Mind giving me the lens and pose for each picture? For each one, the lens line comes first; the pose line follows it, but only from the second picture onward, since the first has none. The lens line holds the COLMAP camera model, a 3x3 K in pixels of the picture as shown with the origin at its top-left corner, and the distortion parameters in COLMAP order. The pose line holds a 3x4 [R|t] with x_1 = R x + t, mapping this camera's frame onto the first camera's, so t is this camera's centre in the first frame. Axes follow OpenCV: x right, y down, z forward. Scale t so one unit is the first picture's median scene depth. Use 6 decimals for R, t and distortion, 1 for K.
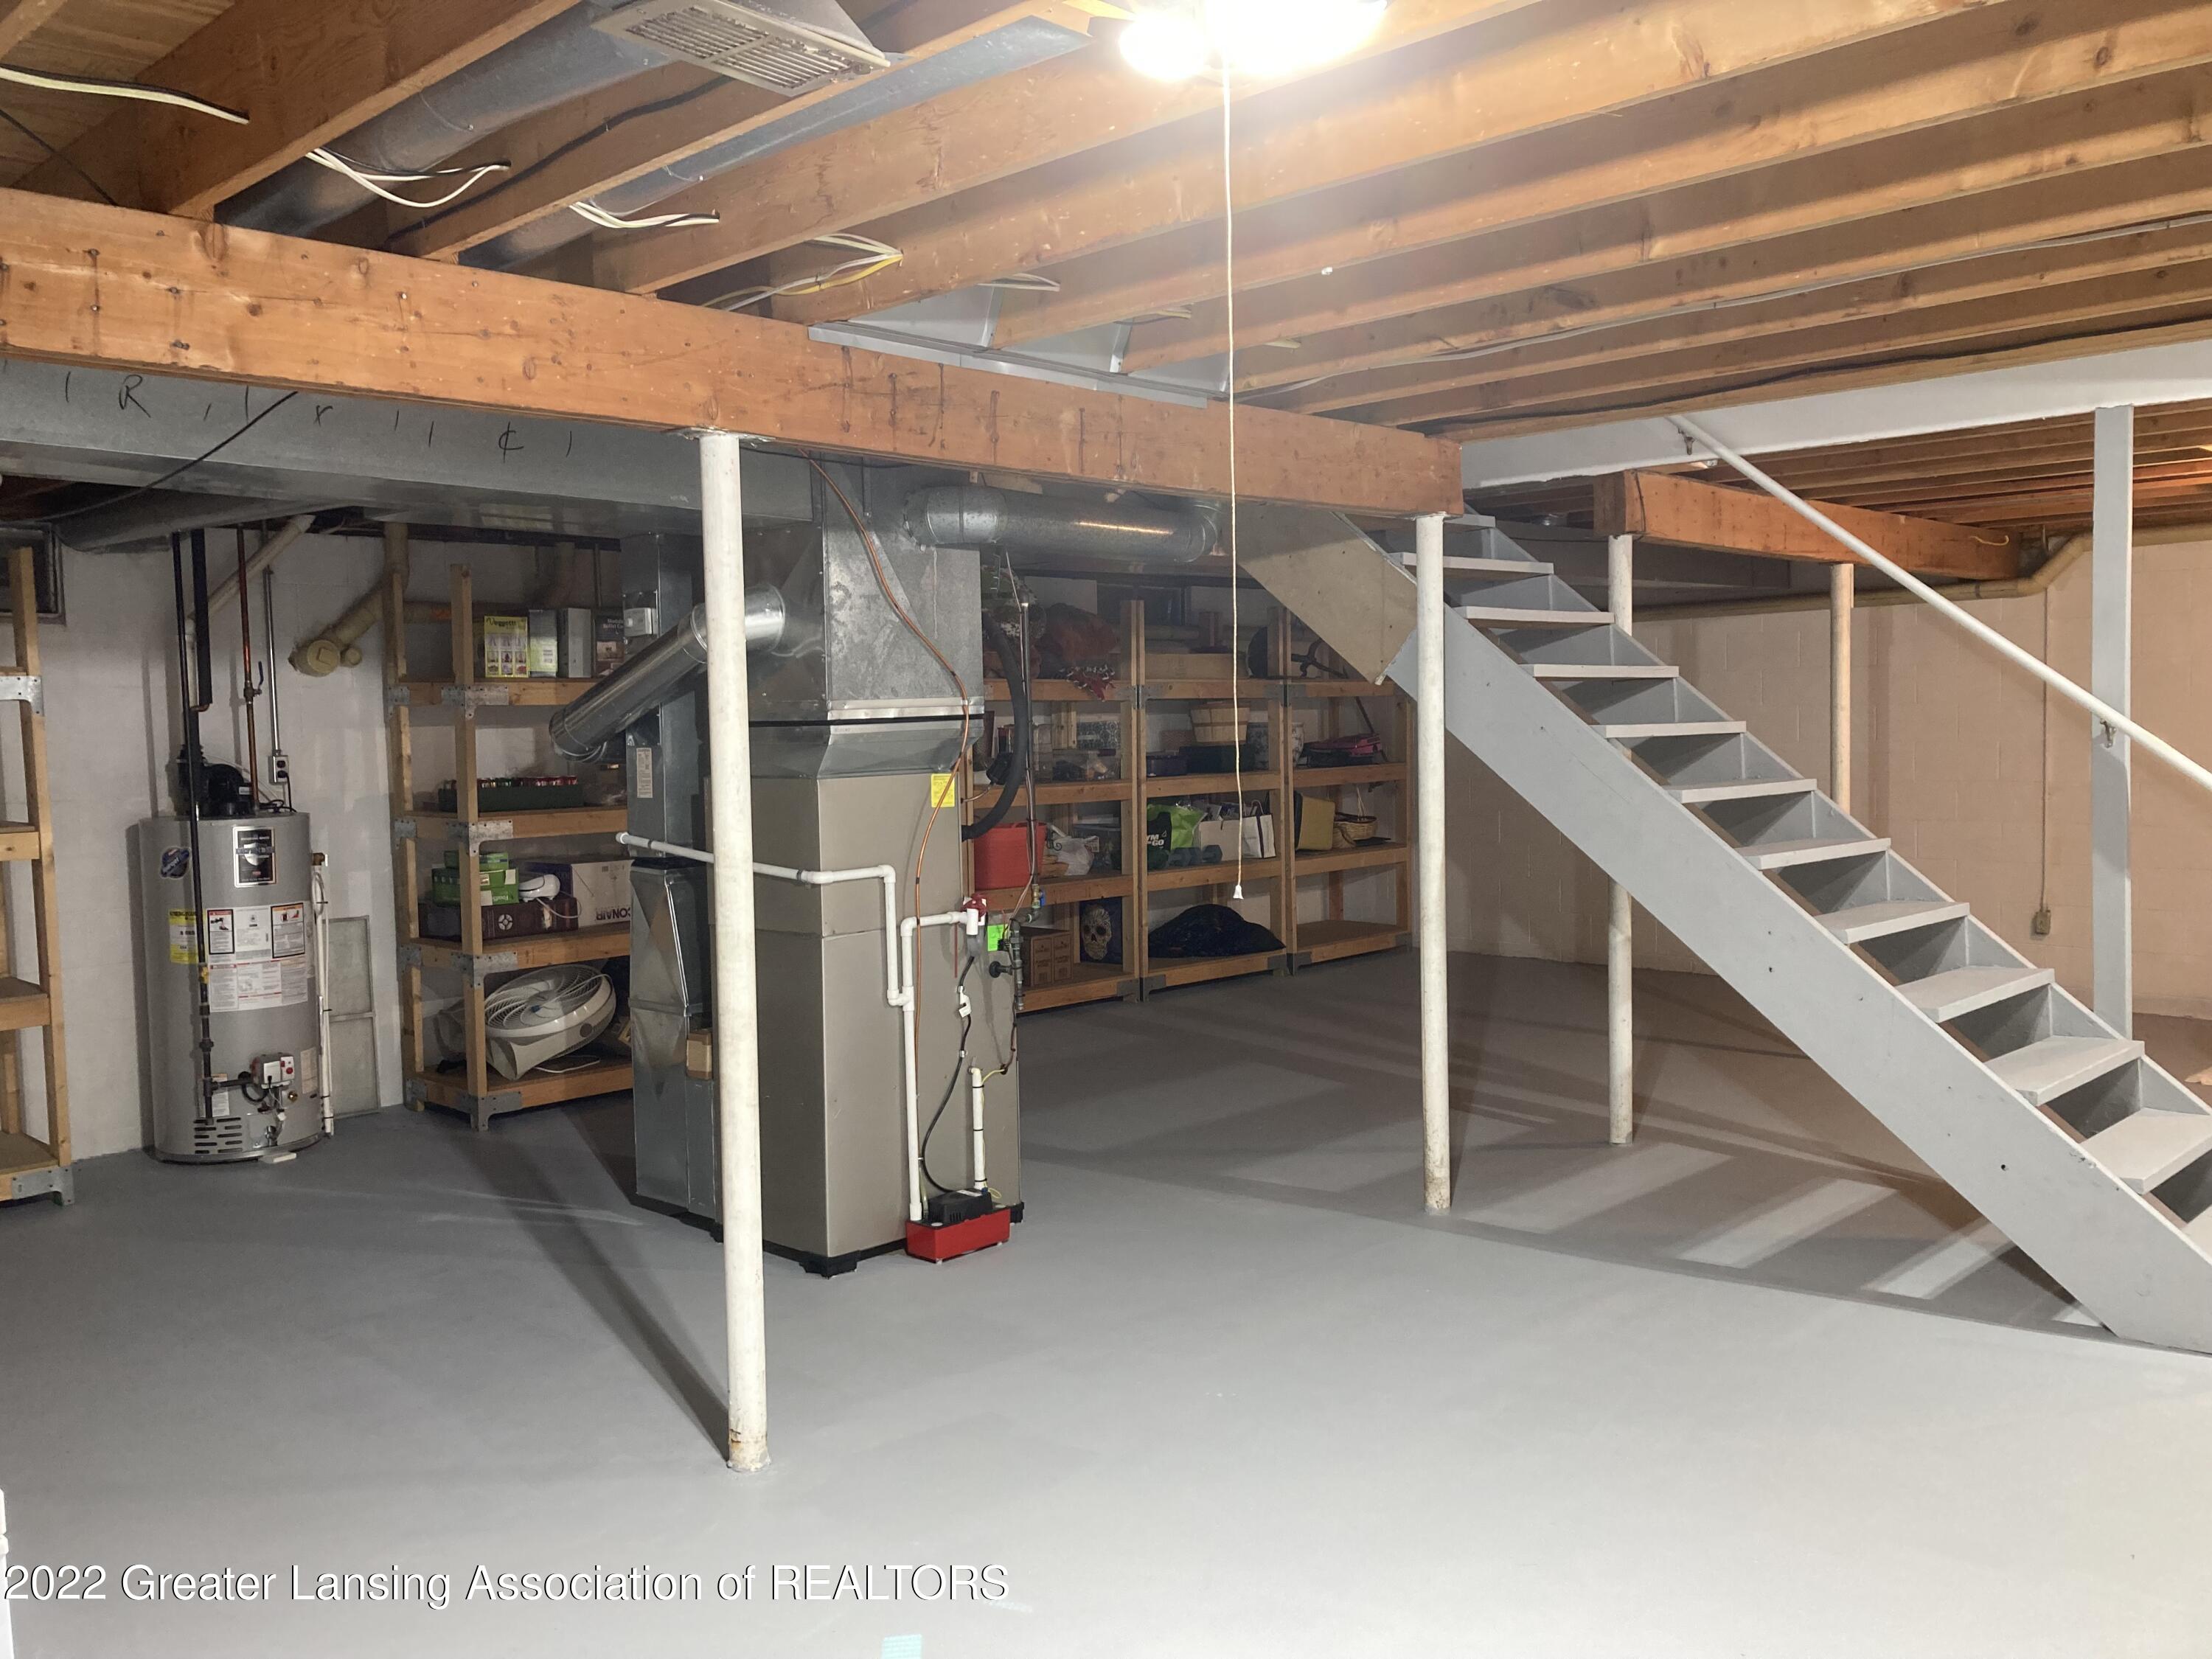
lens RADIAL K [[1788.5, 0, 1106.0], [0, 1788.5, 829.5], [0, 0, 1]] dist [0.002788, 0.000389]
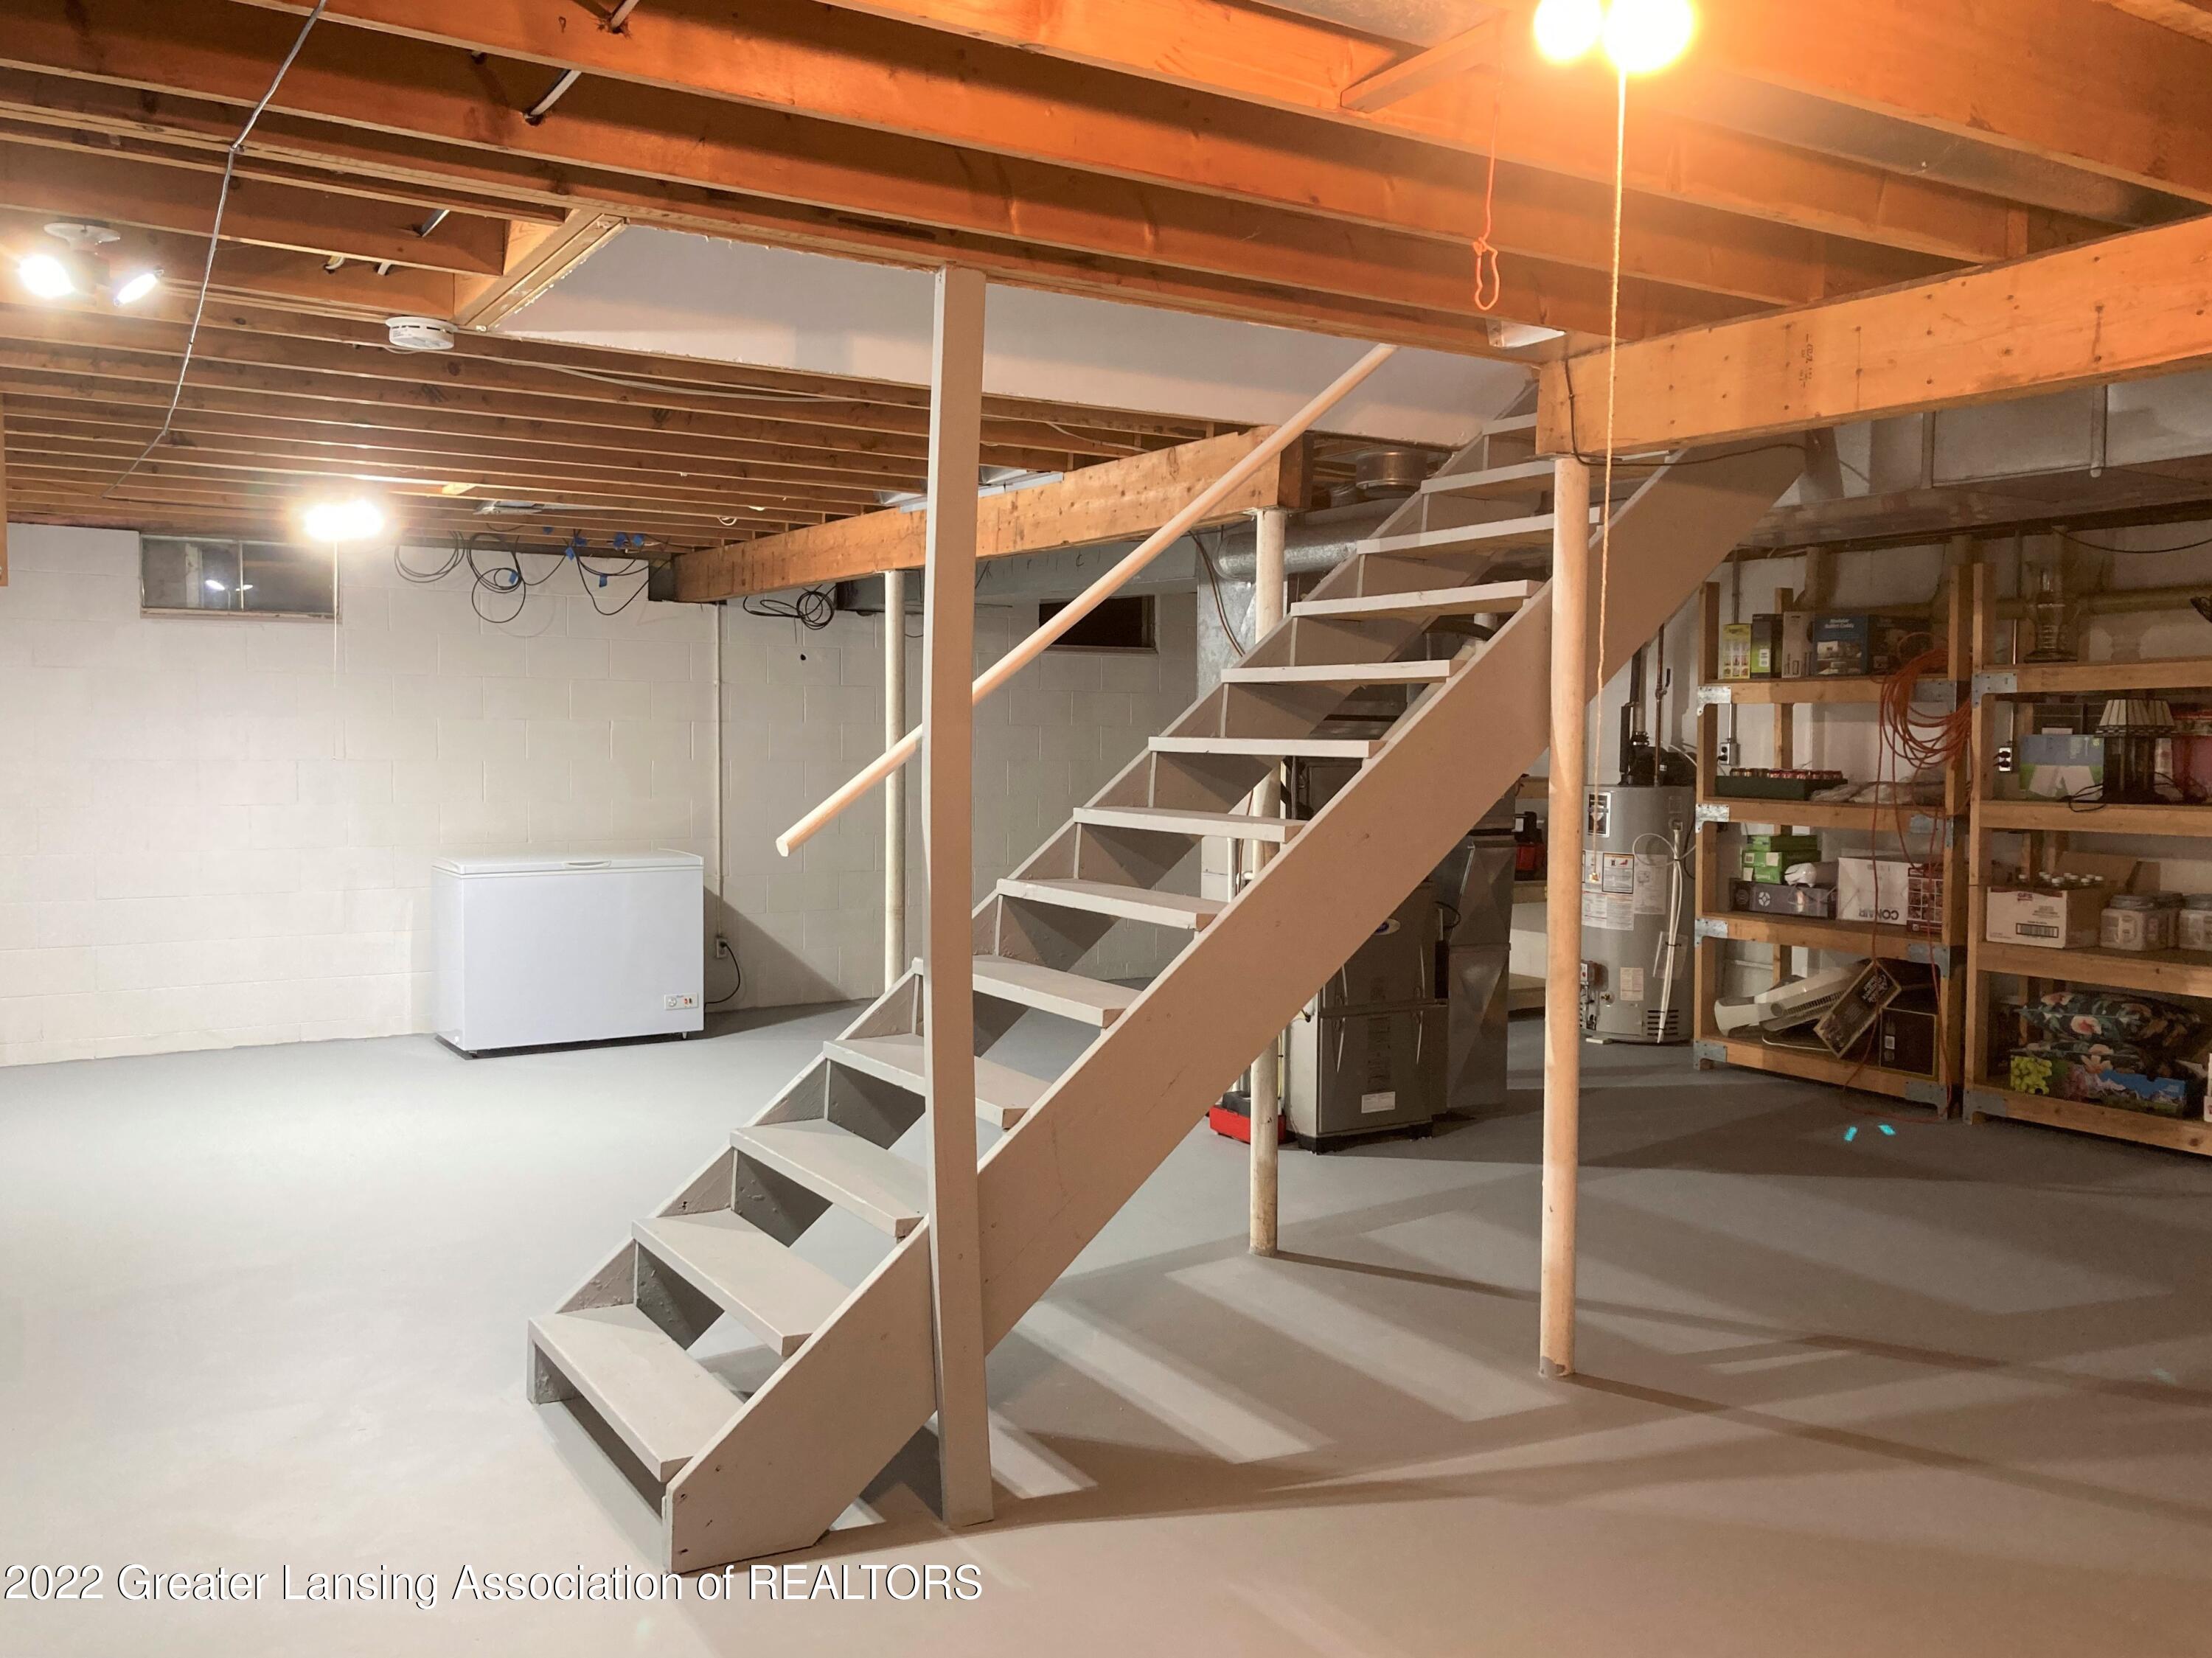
lens RADIAL K [[1866.9, 0, 1106.0], [0, 1866.9, 829.0], [0, 0, 1]] dist [0.002606, 0.000535]
pose [[-0.257352, 0.069391, -0.963823, 0.959729], [-0.067824, 0.993661, 0.089649, -0.073636], [0.963935, 0.088442, -0.251014, 0.974943]]
